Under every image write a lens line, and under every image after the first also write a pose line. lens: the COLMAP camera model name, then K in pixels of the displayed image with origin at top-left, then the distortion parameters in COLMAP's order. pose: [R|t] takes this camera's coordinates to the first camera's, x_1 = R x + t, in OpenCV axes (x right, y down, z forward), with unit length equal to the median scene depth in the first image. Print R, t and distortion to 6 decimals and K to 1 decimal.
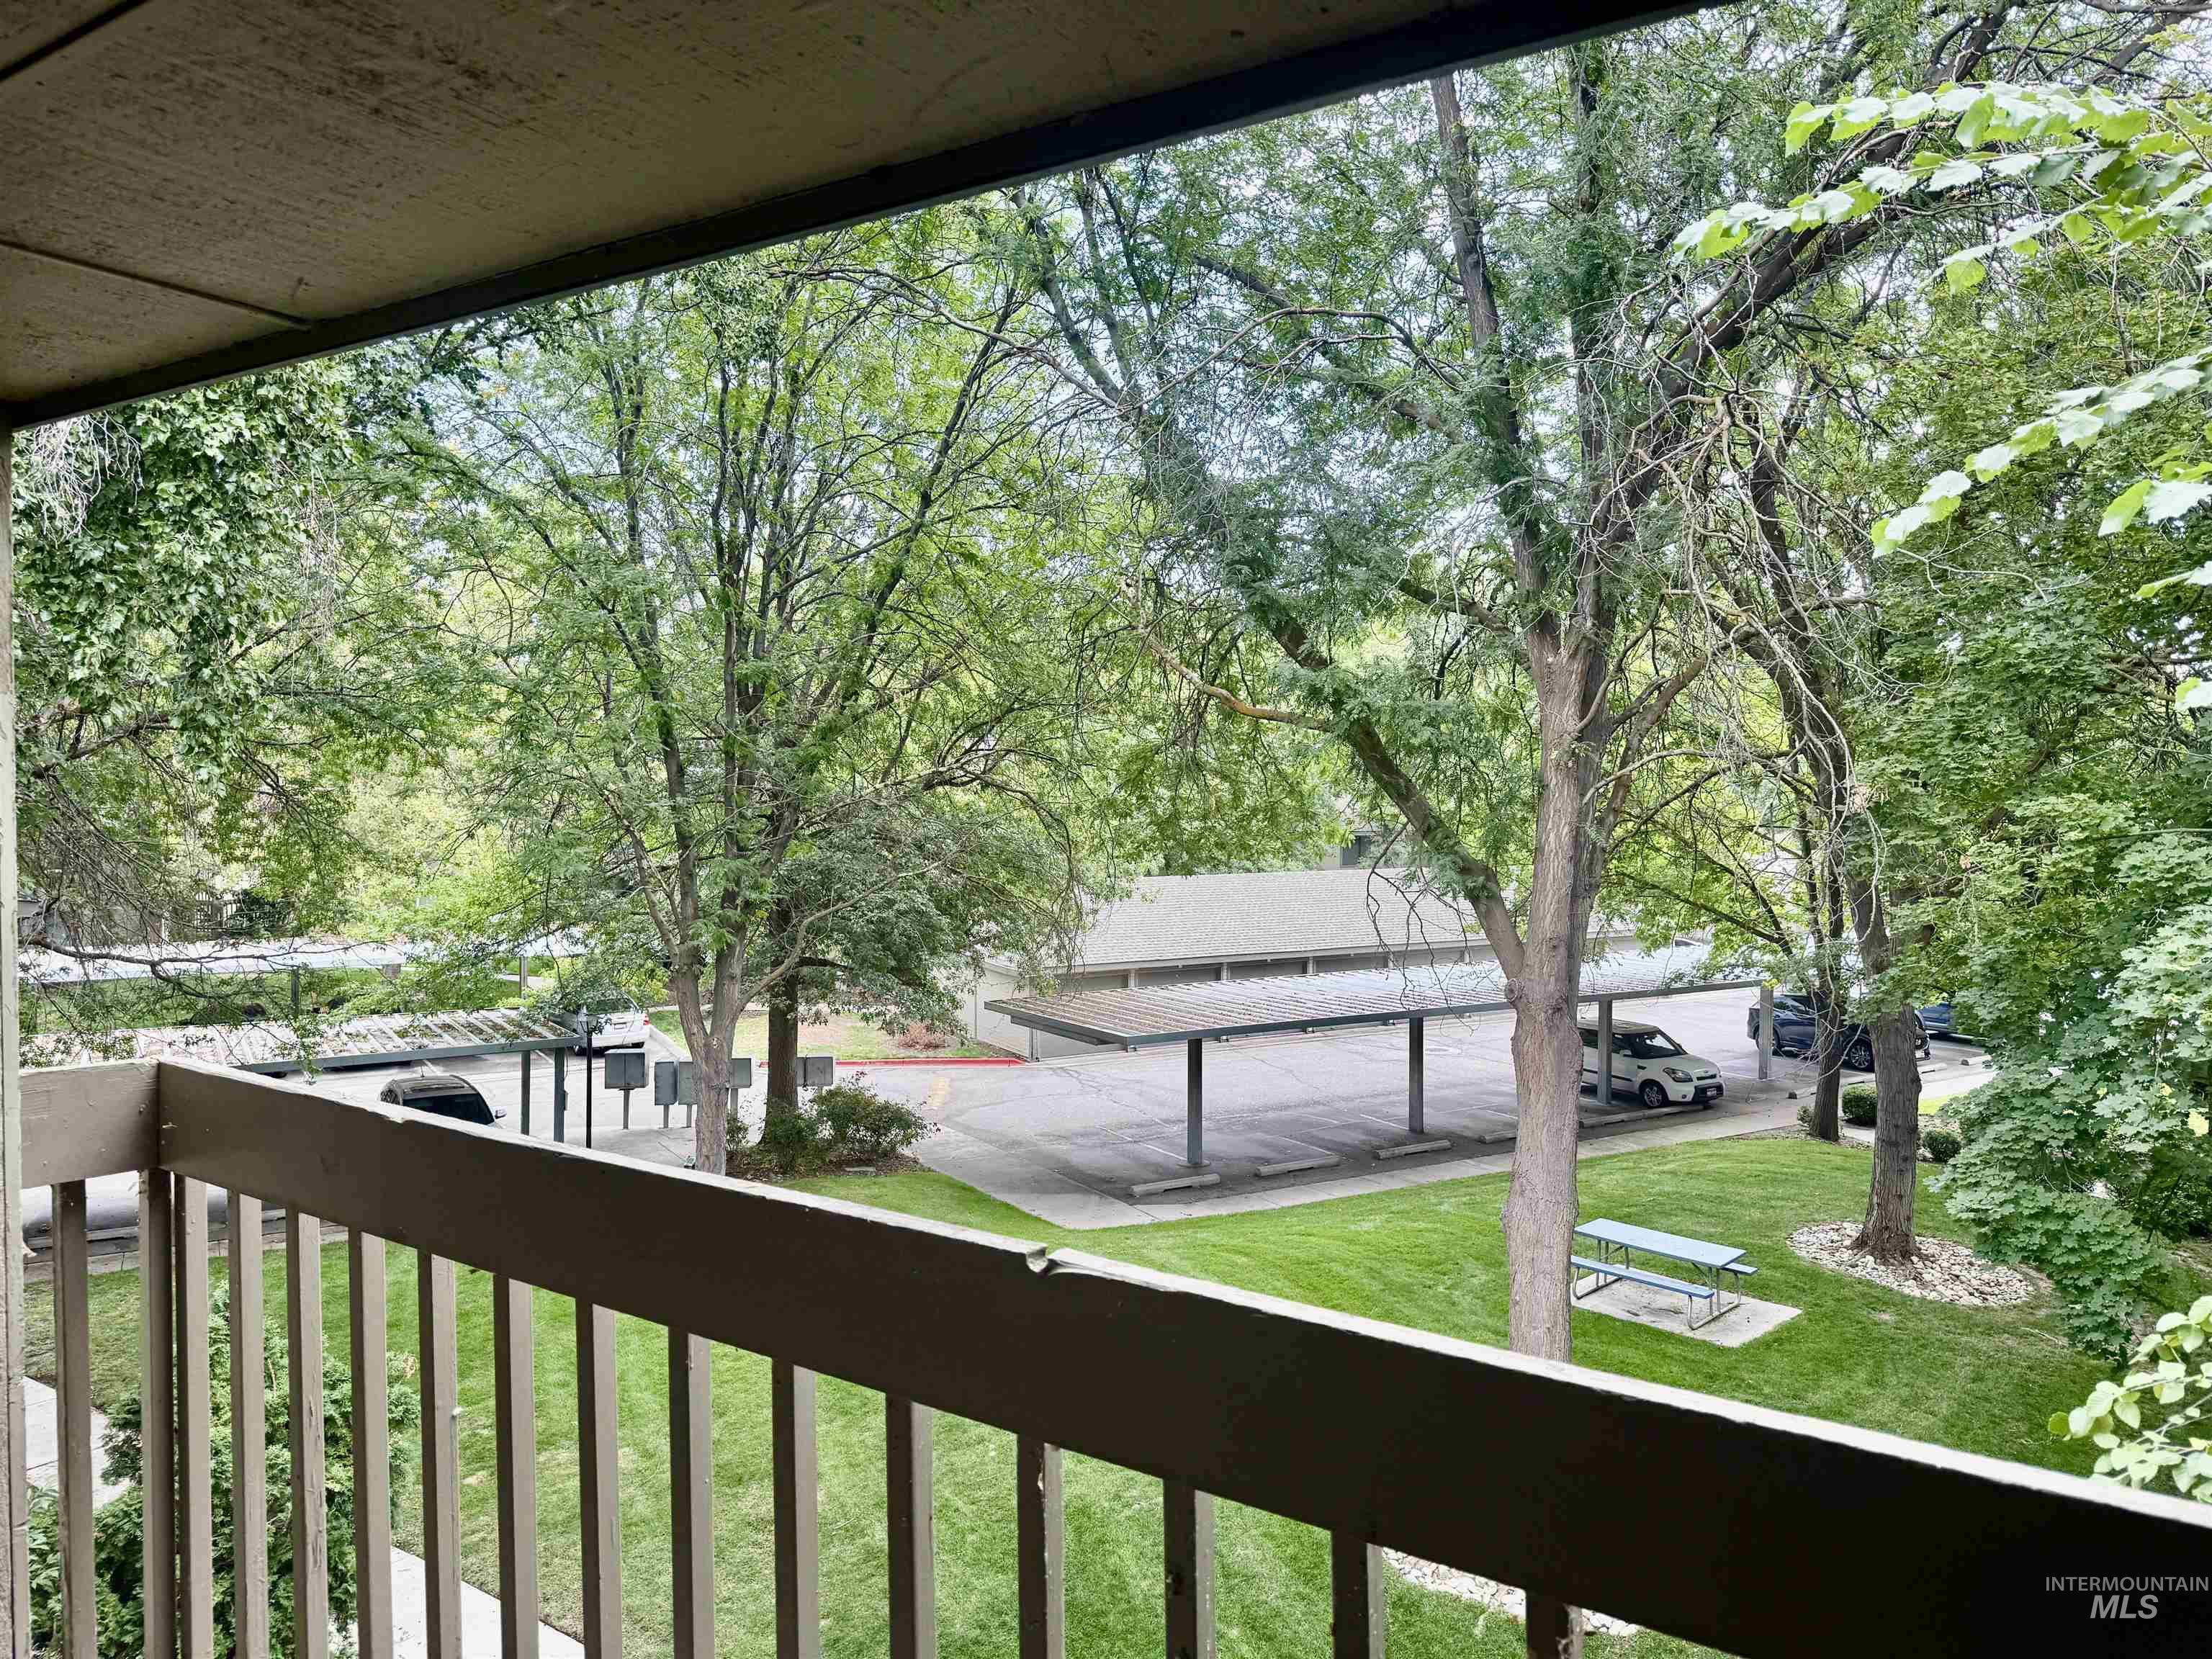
lens RADIAL K [[1520.0, 0, 1097.8], [0, 1520.0, 833.1], [0, 0, 1]] dist [0.000430, -0.007329]
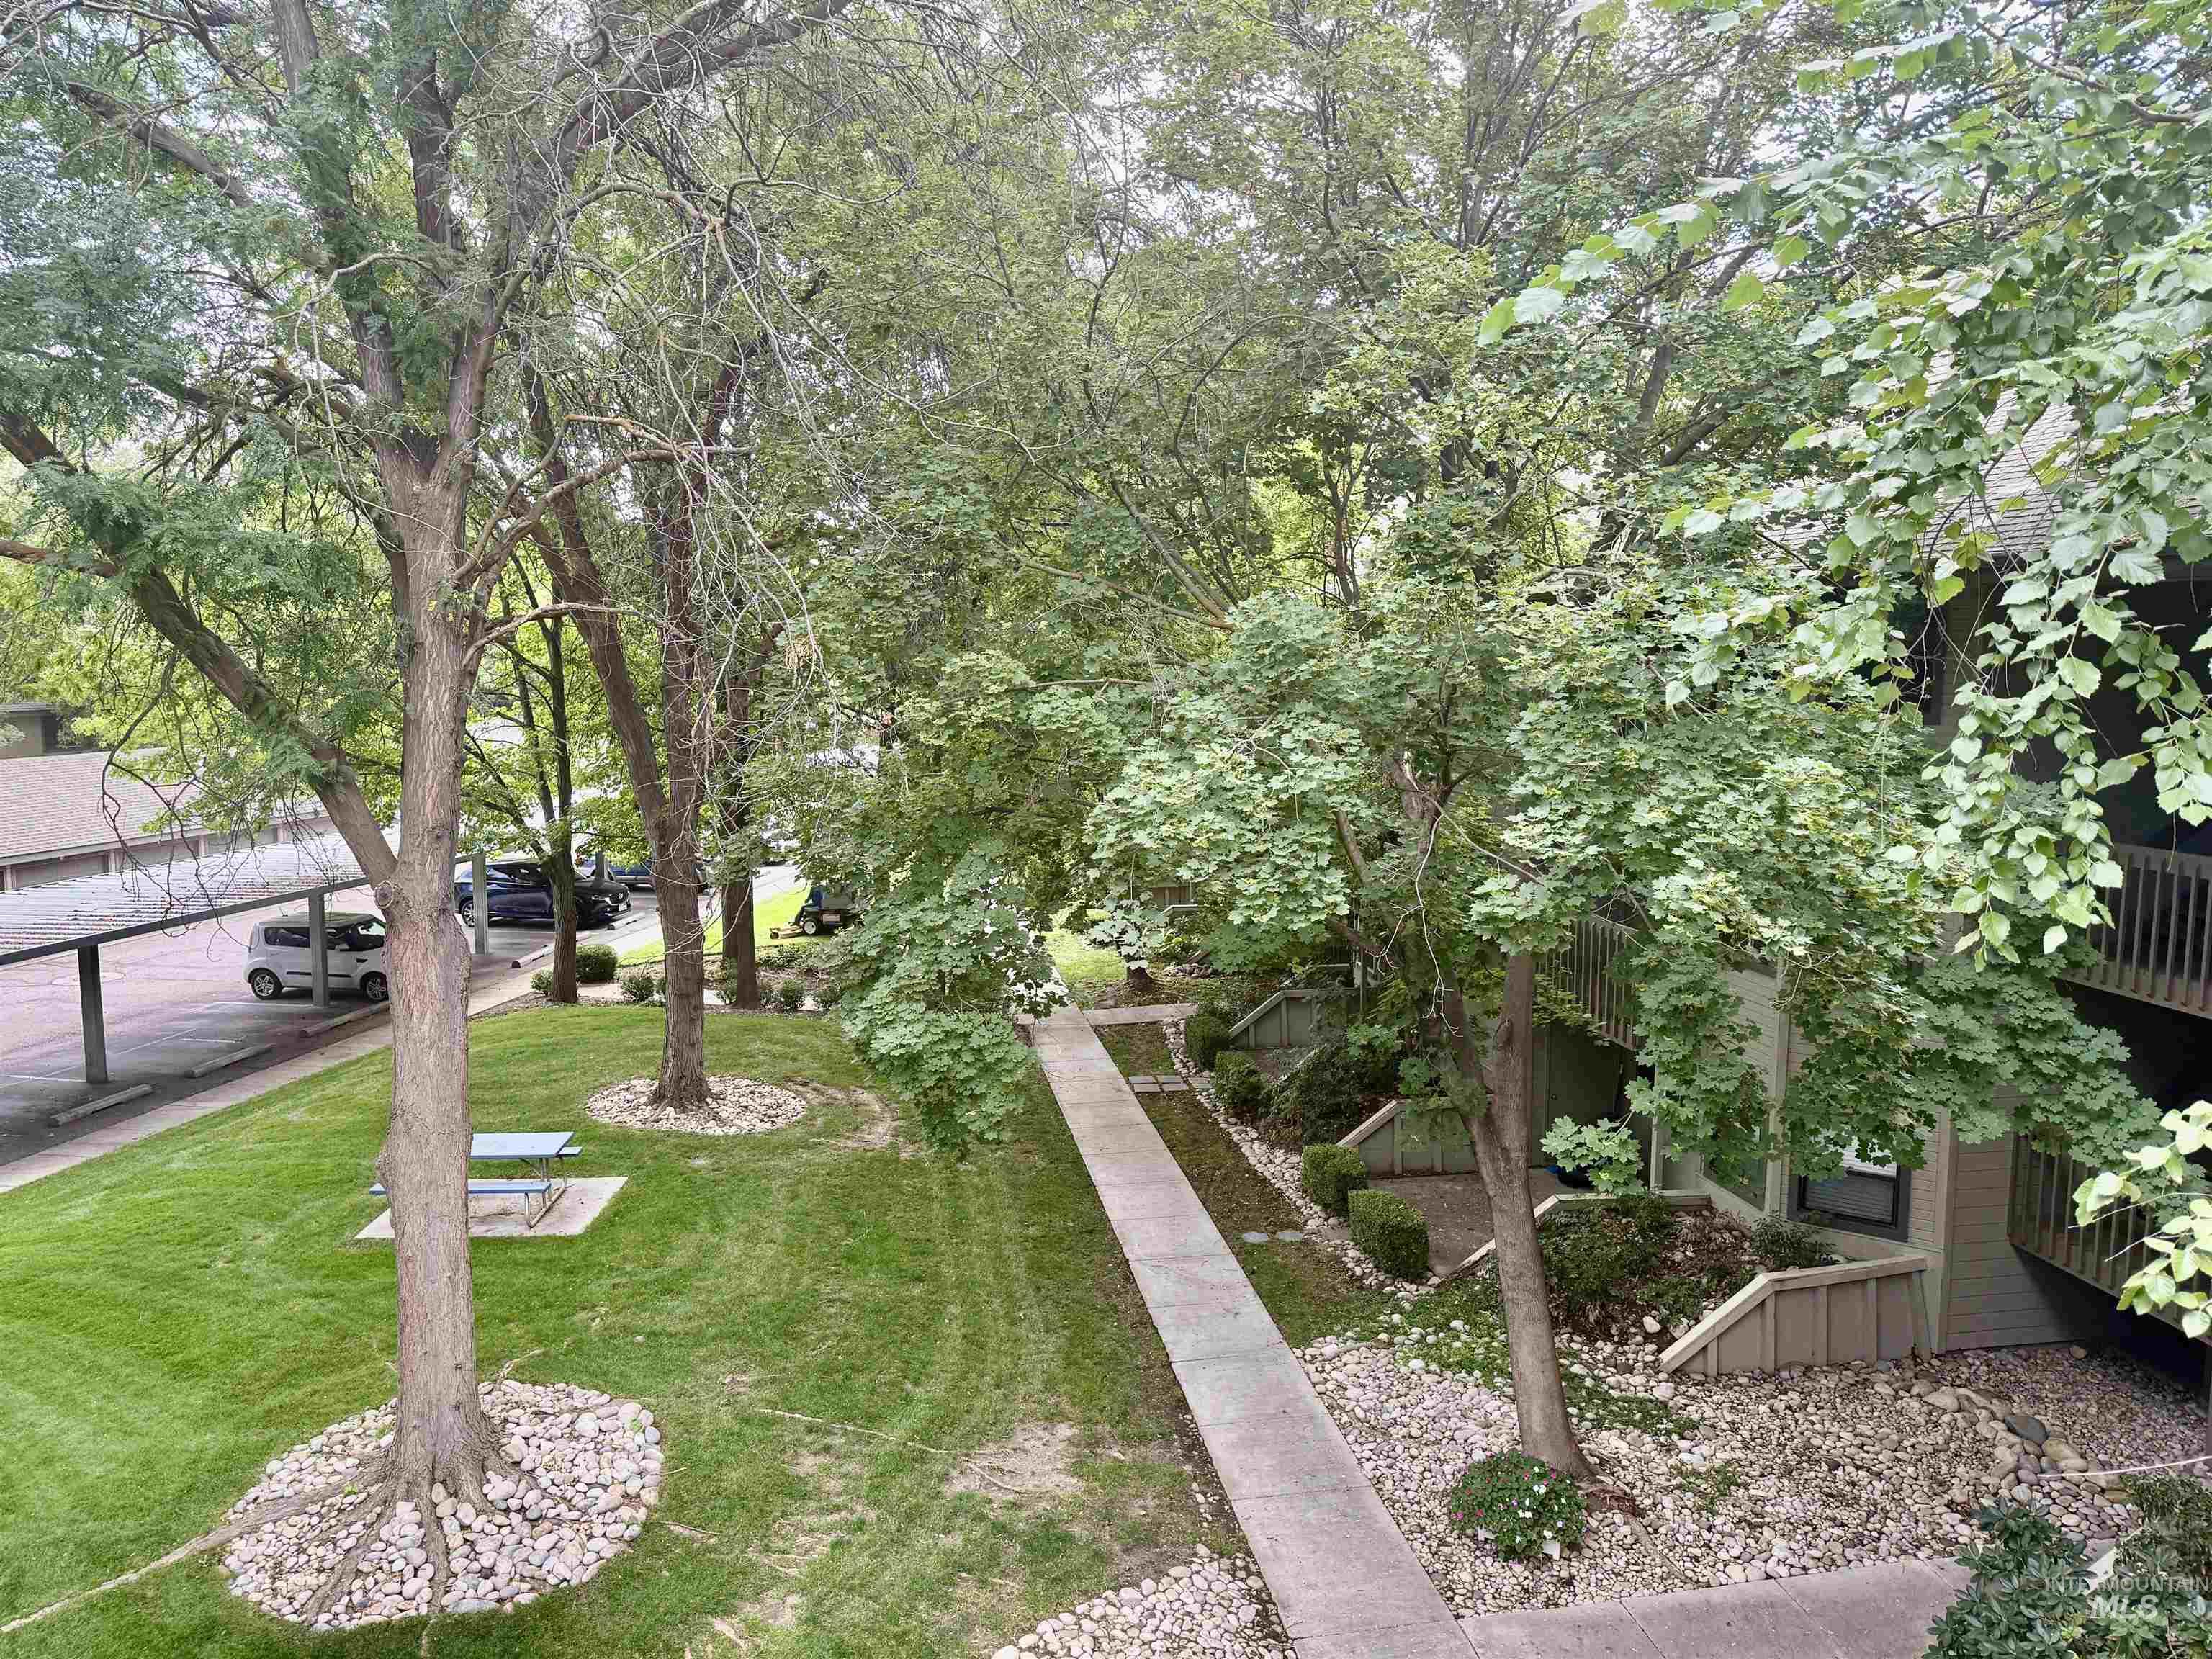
lens RADIAL K [[1520.0, 0, 1110.0], [0, 1520.0, 816.3], [0, 0, 1]] dist [0.000430, -0.007329]
pose [[0.647604, -0.082364, 0.757513, -0.065105], [0.025956, 0.995948, 0.086098, 0.000611], [-0.761535, -0.036096, 0.647118, 0.115050]]
